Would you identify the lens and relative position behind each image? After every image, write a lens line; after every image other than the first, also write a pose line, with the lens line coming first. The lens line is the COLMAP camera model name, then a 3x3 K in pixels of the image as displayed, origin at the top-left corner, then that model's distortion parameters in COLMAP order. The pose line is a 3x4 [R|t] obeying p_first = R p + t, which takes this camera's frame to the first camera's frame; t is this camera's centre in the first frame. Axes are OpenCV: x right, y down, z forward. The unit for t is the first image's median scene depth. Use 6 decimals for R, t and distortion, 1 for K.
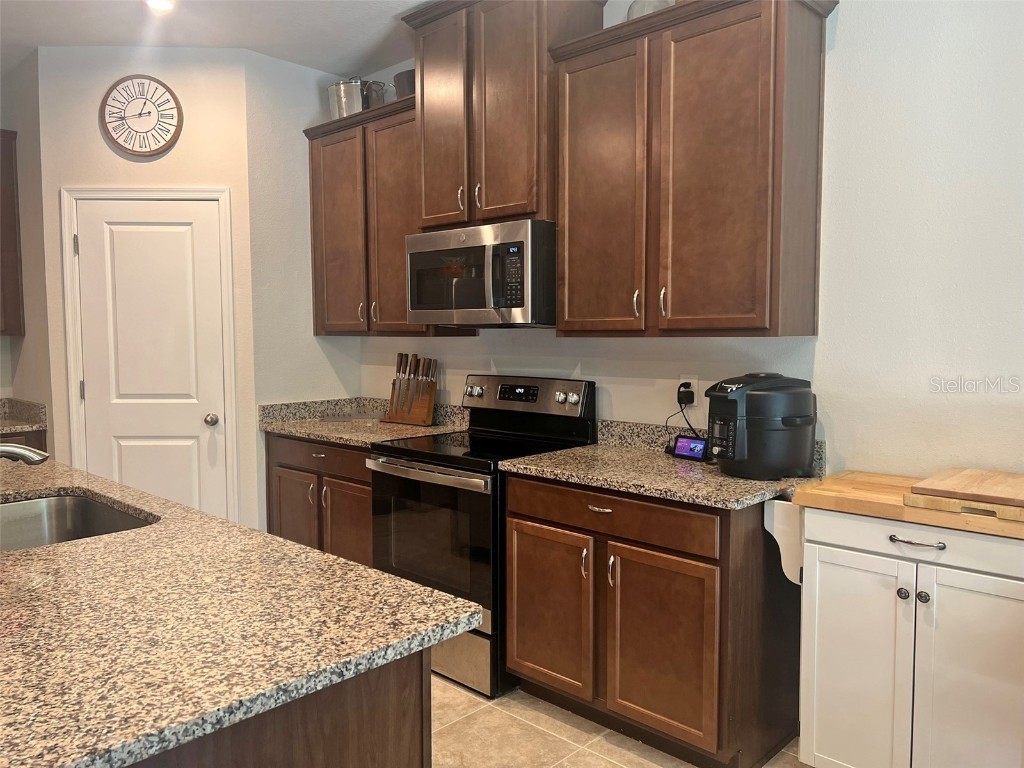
lens RADIAL K [[769.3, 0, 511.0], [0, 769.3, 390.1], [0, 0, 1]] dist [0.055260, -0.045536]
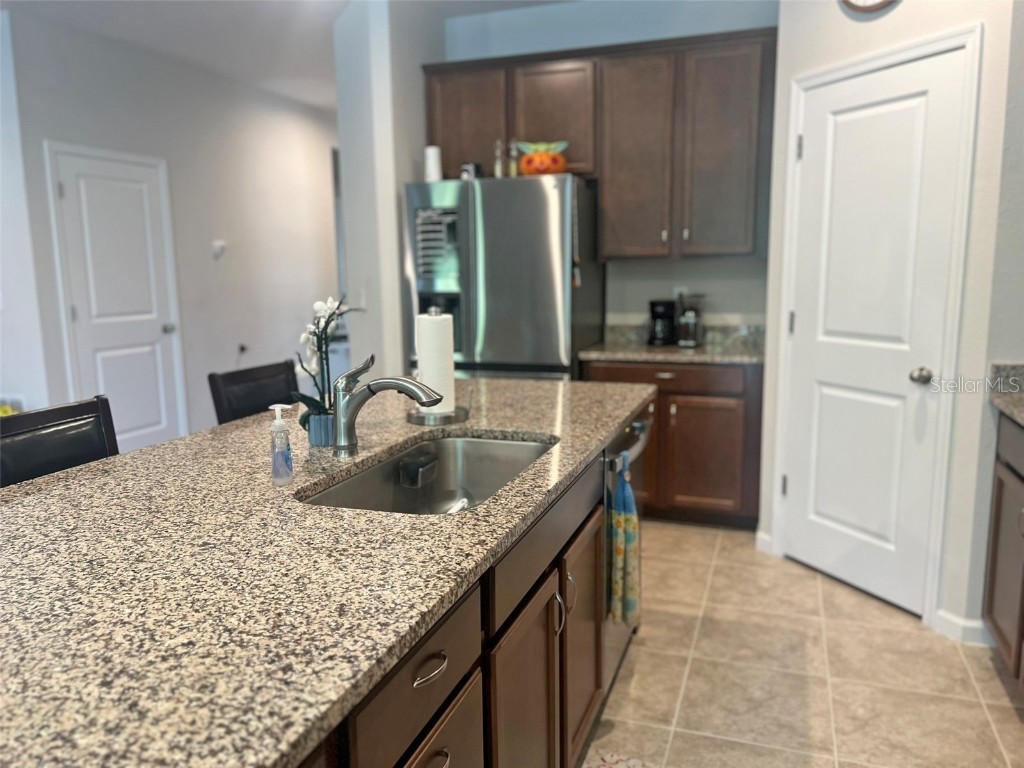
lens RADIAL K [[769.3, 0, 510.2], [0, 769.3, 384.9], [0, 0, 1]] dist [0.055260, -0.045536]
pose [[0.410334, 0.140098, -0.901110, 0.245239], [-0.058878, 0.990137, 0.127128, -0.053903], [0.910033, 0.000891, 0.414536, 0.914841]]
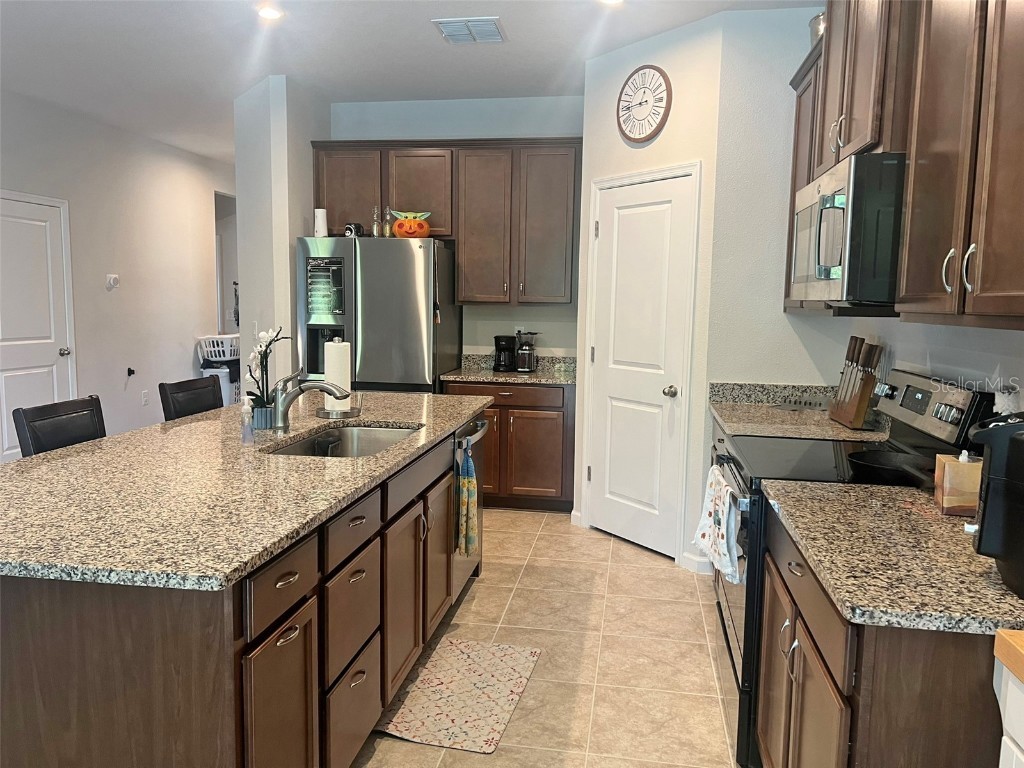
lens RADIAL K [[769.3, 0, 509.6], [0, 769.3, 387.7], [0, 0, 1]] dist [0.055260, -0.045536]
pose [[0.562321, 0.107716, -0.819874, 0.831993], [-0.081726, 0.993865, 0.074522, -0.063485], [0.822871, 0.025099, 0.567674, 0.597822]]
